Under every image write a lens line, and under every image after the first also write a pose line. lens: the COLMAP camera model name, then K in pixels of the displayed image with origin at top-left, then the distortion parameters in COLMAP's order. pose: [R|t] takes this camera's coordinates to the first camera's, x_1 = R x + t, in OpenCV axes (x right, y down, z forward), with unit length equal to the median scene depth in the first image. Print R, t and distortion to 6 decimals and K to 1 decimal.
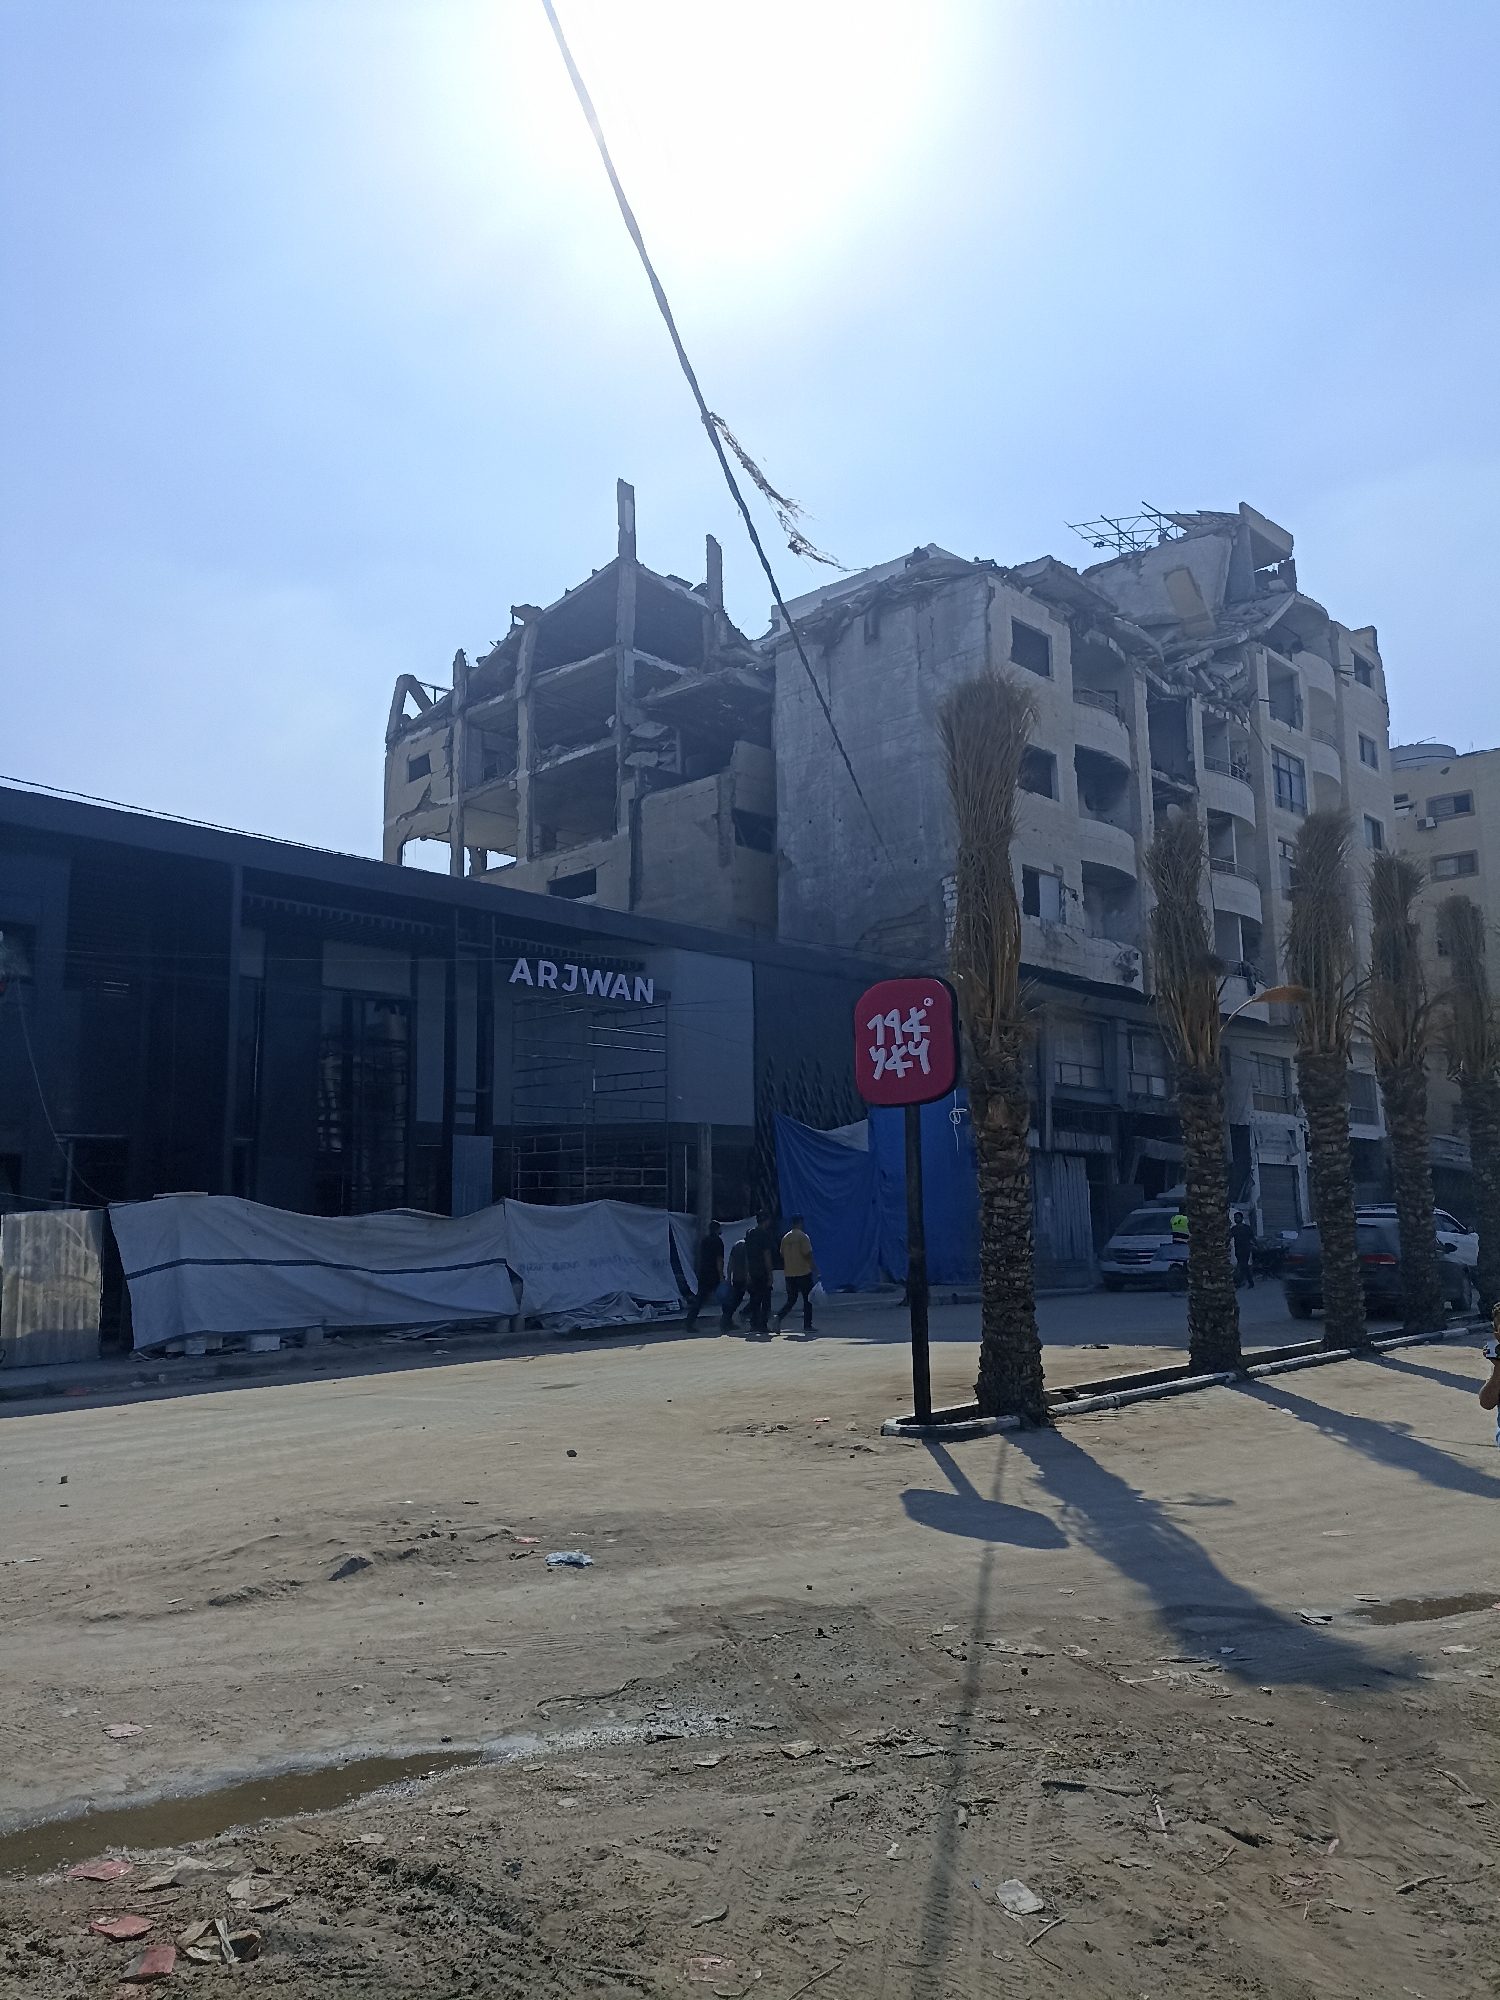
lens RADIAL K [[1380.3, 0, 750.0], [0, 1380.3, 1000.0], [0, 0, 1]] dist [-0.054020, -0.000234]
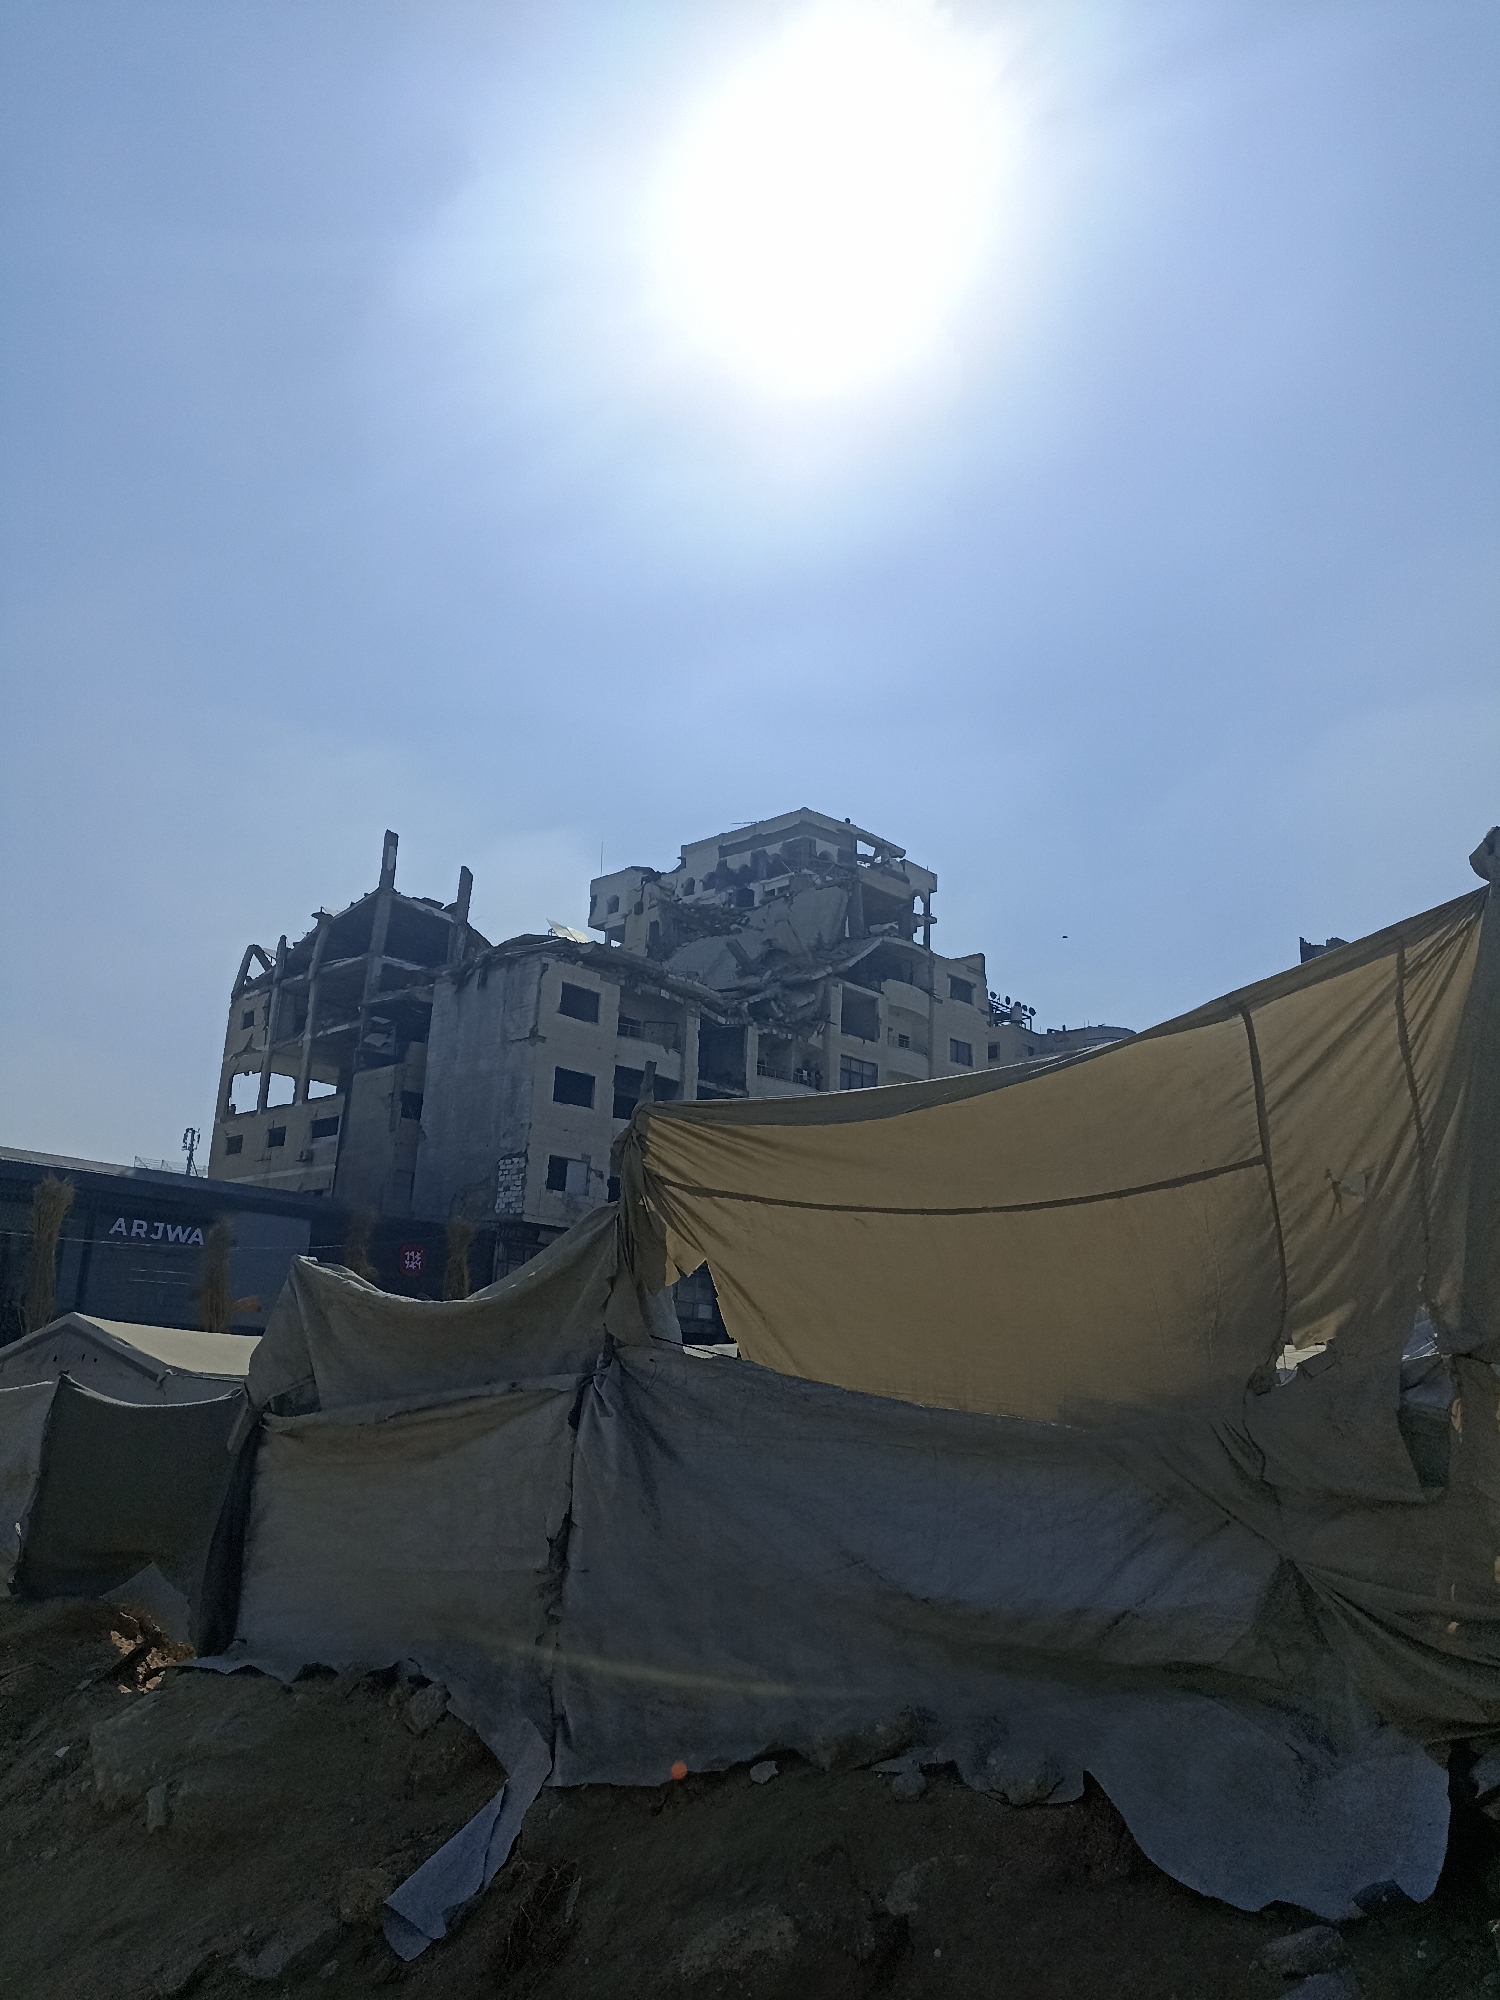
lens RADIAL K [[1344.3, 0, 750.0], [0, 1344.3, 1000.0], [0, 0, 1]] dist [-0.055982, -0.000679]
pose [[0.997969, 0.058253, -0.025765, 0.317974], [-0.060933, 0.990936, -0.119720, -0.075756], [0.018558, 0.121047, 0.992473, -0.306083]]
